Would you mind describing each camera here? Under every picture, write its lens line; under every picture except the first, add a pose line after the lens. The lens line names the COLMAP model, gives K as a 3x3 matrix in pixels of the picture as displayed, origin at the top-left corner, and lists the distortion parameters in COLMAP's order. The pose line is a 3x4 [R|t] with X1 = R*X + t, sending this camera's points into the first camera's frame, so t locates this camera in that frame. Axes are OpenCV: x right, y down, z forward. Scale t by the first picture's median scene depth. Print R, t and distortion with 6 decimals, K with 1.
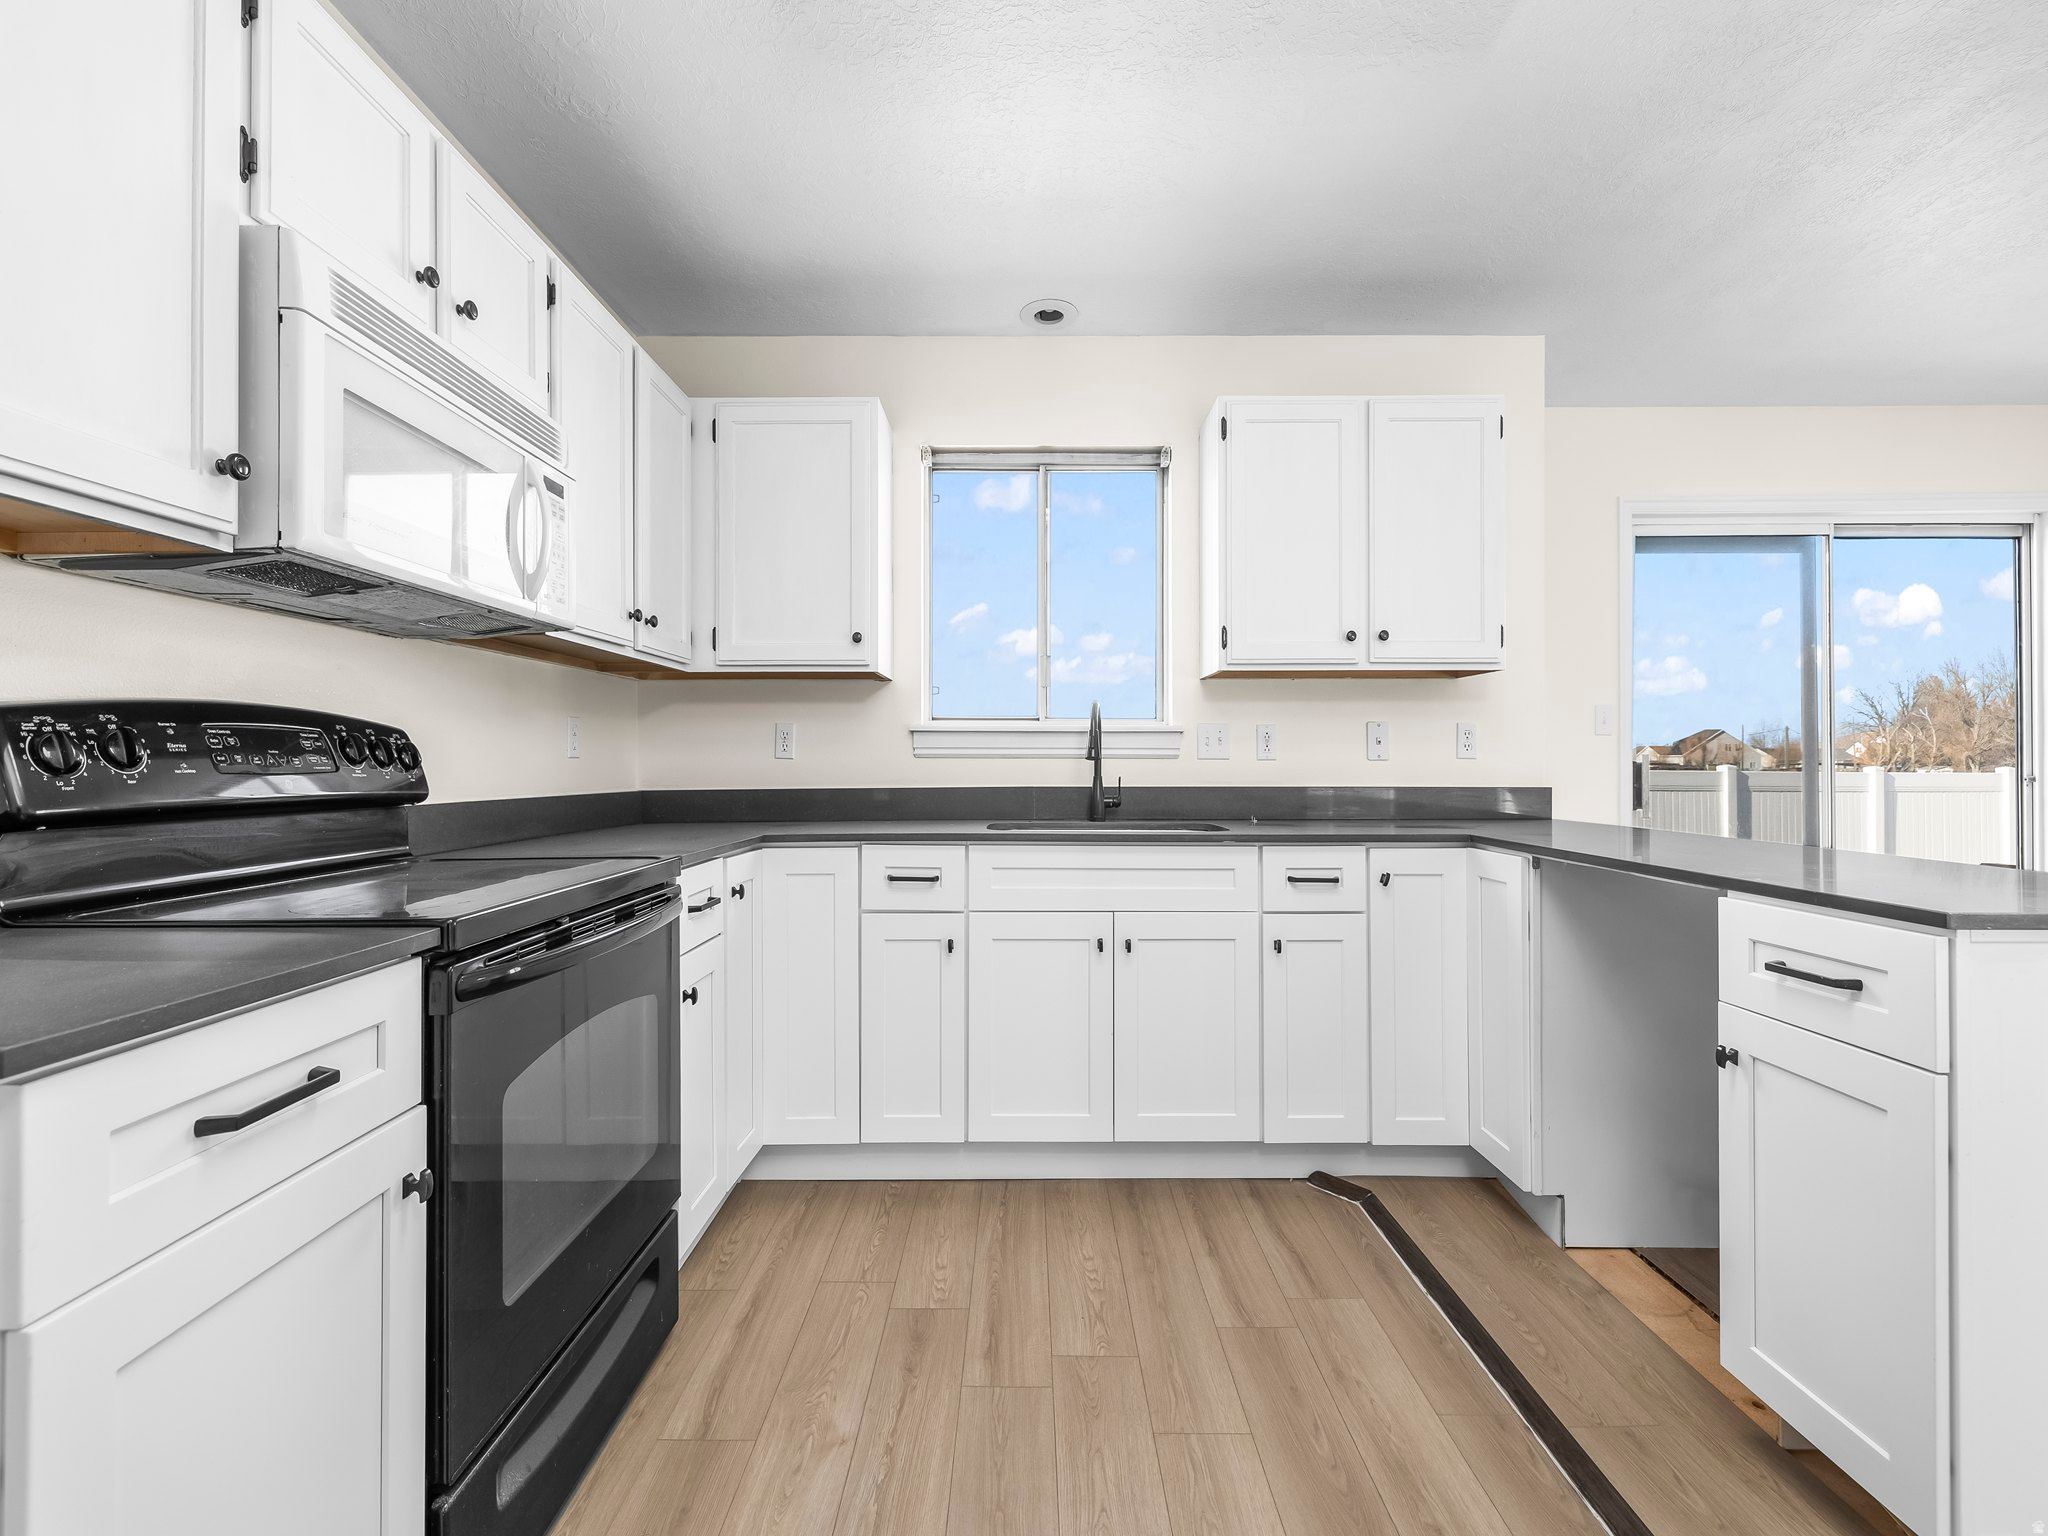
lens RADIAL K [[862.1, 0, 1017.5], [0, 862.1, 758.1], [0, 0, 1]] dist [-0.000375, -0.000125]
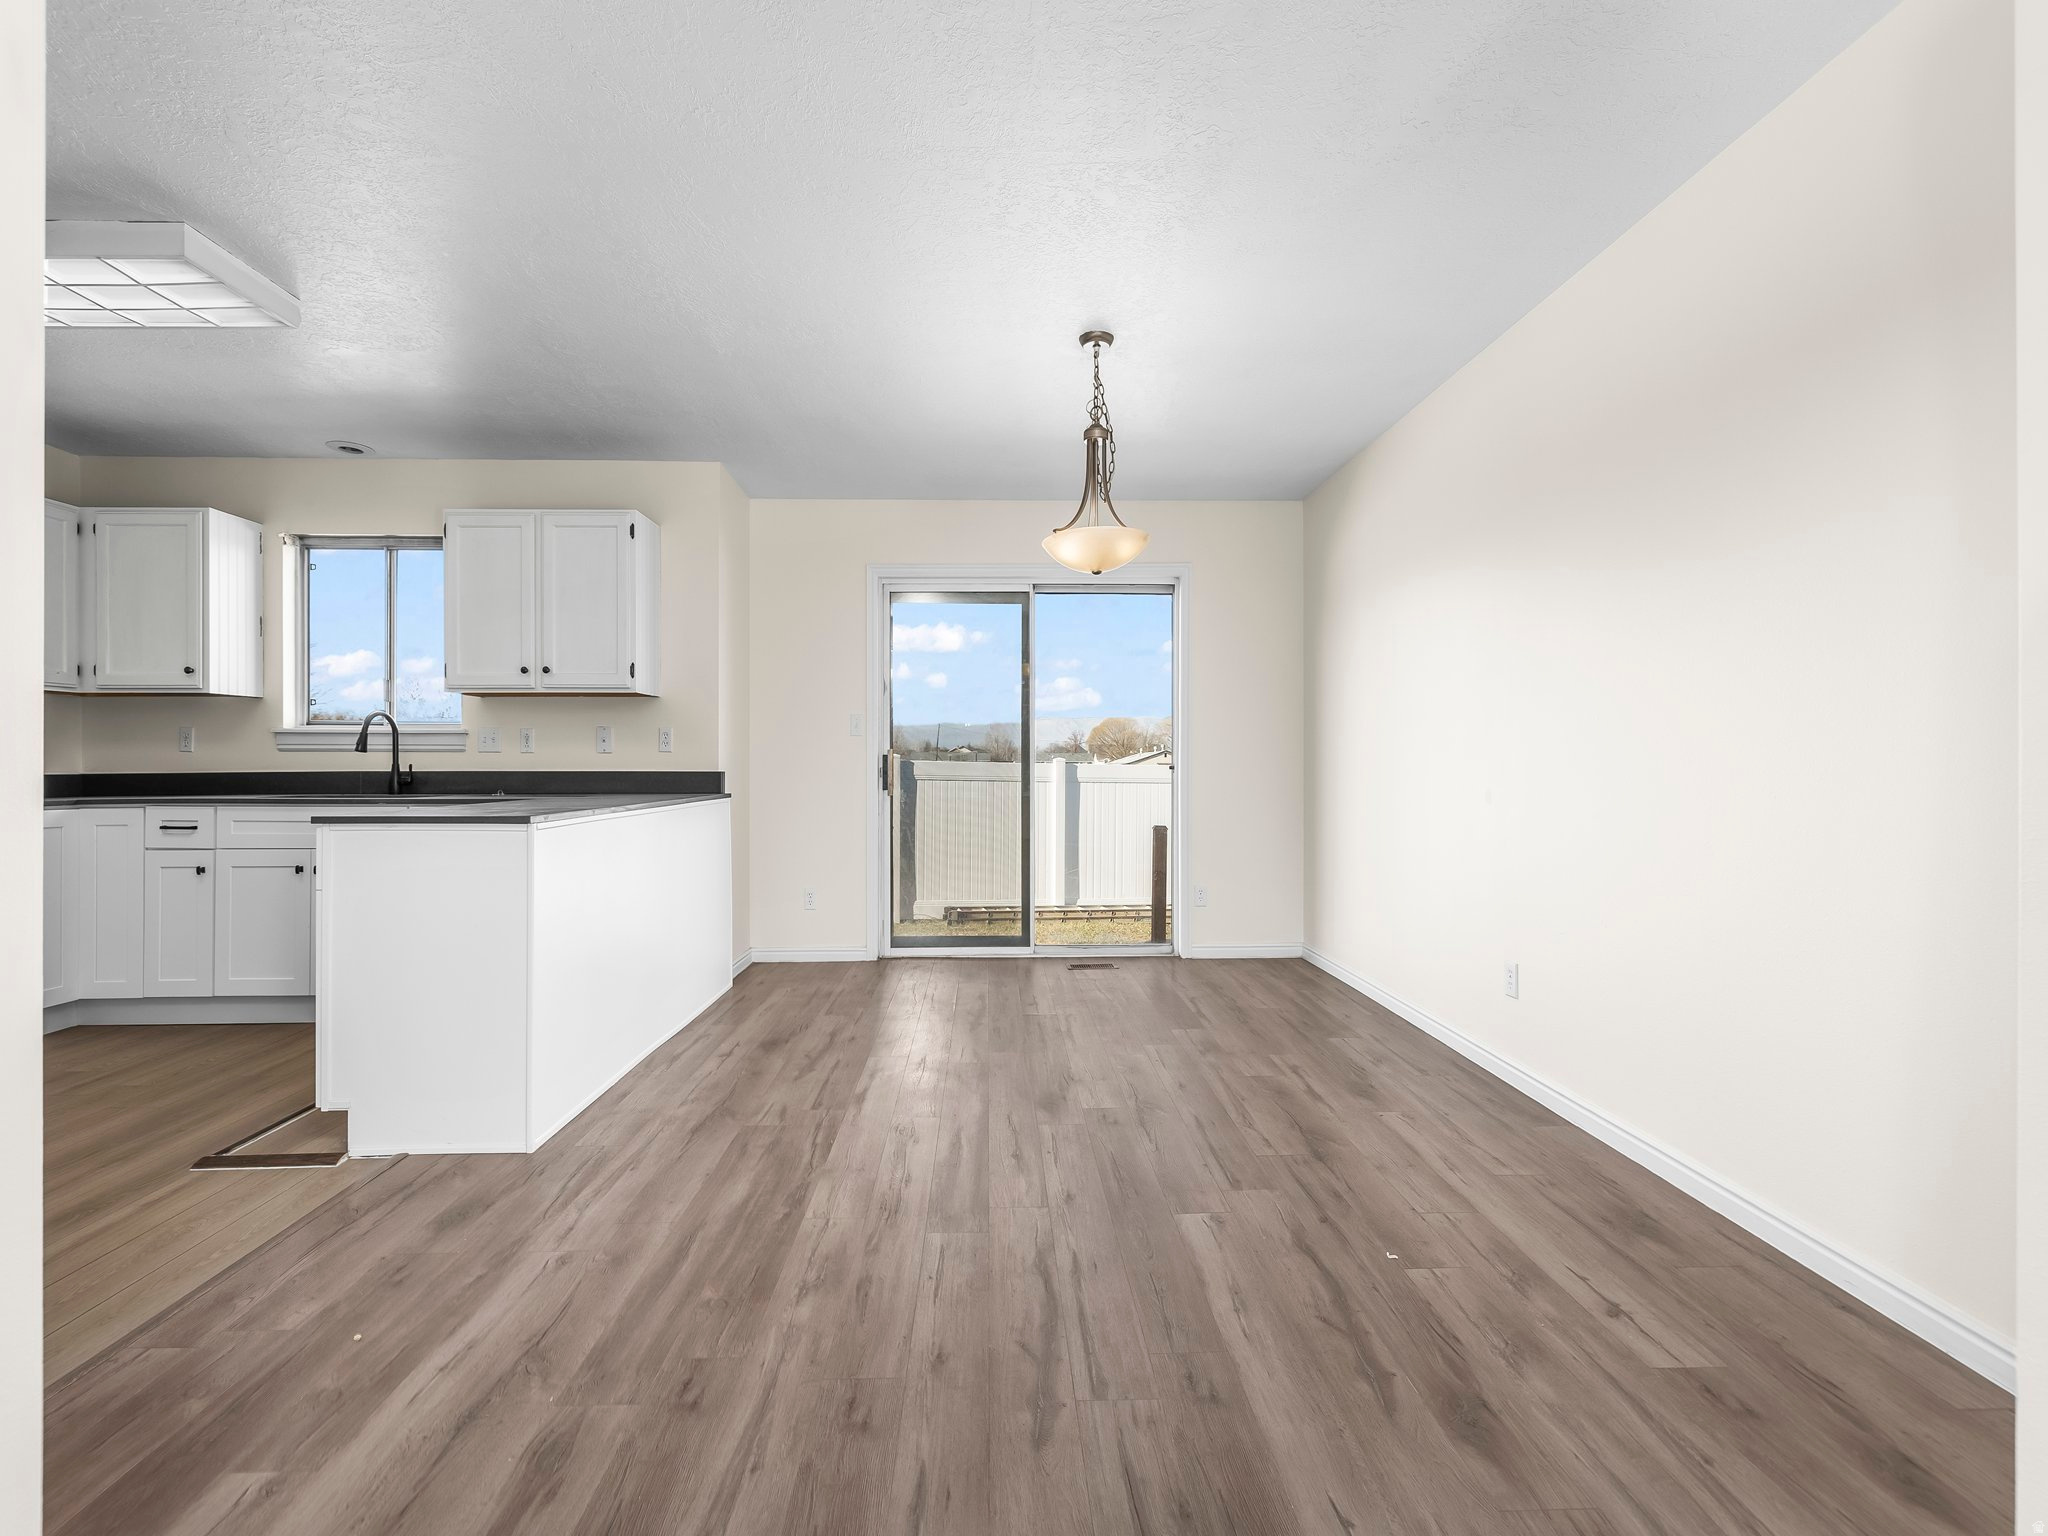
lens RADIAL K [[862.7, 0, 1009.7], [0, 862.7, 764.5], [0, 0, 1]] dist [-0.001474, -0.000338]
pose [[0.999477, -0.000134, 0.032341, 1.301478], [0.000029, 0.999995, 0.003245, 0.020436], [-0.032341, -0.003242, 0.999472, -0.588743]]
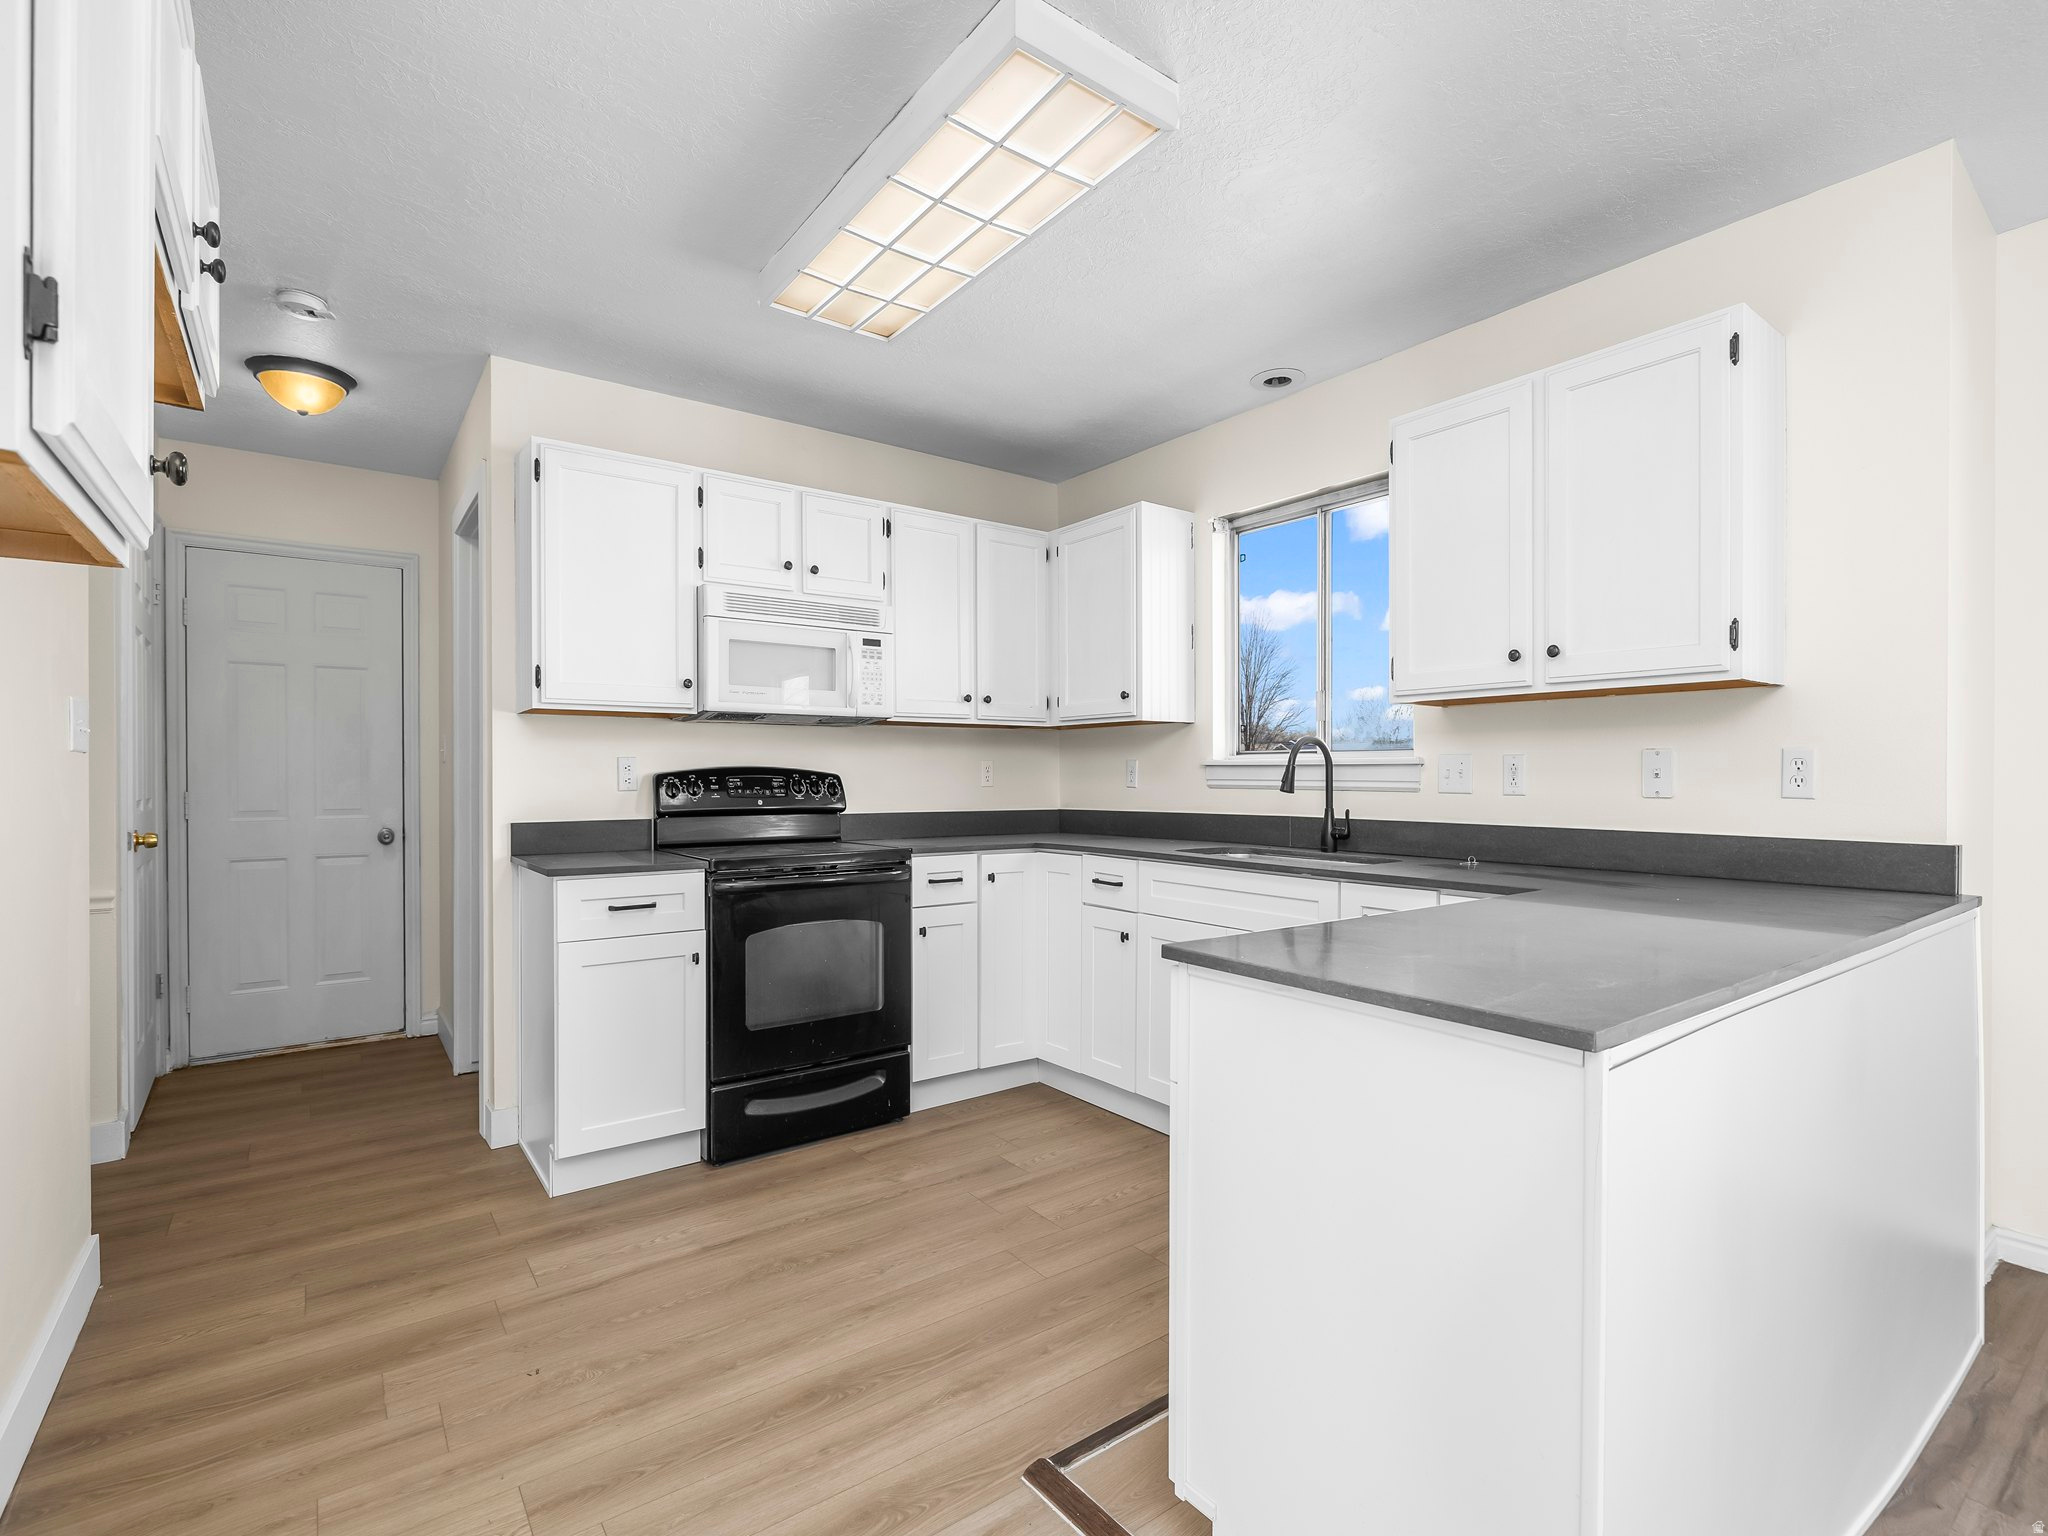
lens RADIAL K [[953.5, 0, 1017.7], [0, 953.5, 780.1], [0, 0, 1]] dist [-0.004258, -0.000796]
pose [[0.601106, 0.004807, -0.799155, 0.937316], [0.003296, 0.999958, 0.008494, -0.028165], [0.799162, -0.007740, 0.601065, 0.019905]]
